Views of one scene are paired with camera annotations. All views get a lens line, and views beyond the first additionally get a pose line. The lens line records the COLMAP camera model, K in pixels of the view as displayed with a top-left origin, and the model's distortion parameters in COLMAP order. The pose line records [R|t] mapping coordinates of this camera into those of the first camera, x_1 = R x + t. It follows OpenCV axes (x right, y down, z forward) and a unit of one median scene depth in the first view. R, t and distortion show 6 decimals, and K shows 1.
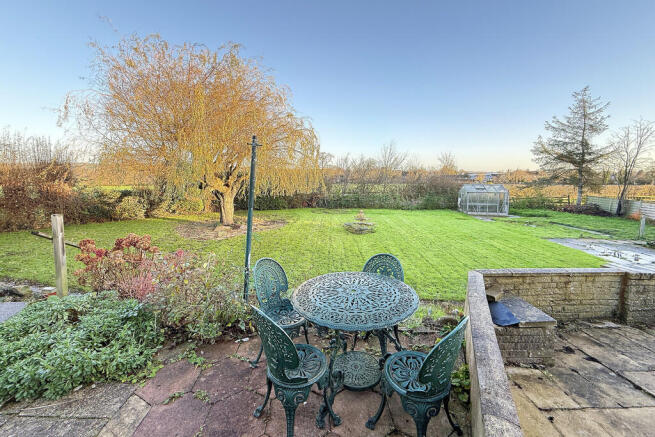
lens RADIAL K [[256.0, 0, 329.8], [0, 256.0, 197.9], [0, 0, 1]] dist [-0.000121, 0.000100]
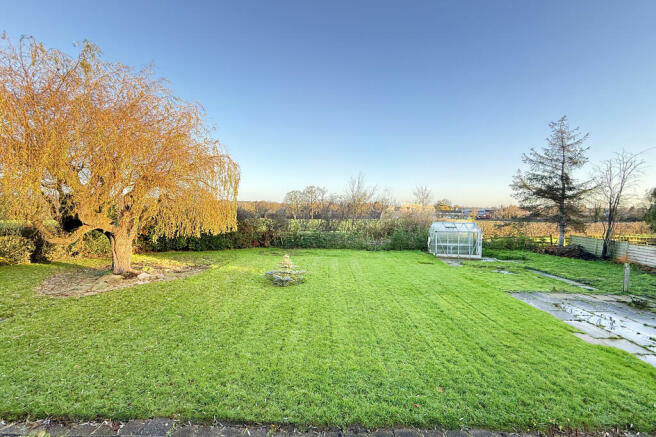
lens RADIAL K [[263.0, 0, 328.0], [0, 263.0, 218.5], [0, 0, 1]] dist [0.000002, -0.000185]
pose [[0.999752, 0.005961, 0.021435, 0.140972], [-0.004776, 0.998479, -0.054931, -0.013717], [-0.021729, 0.054815, 0.998260, 0.098625]]
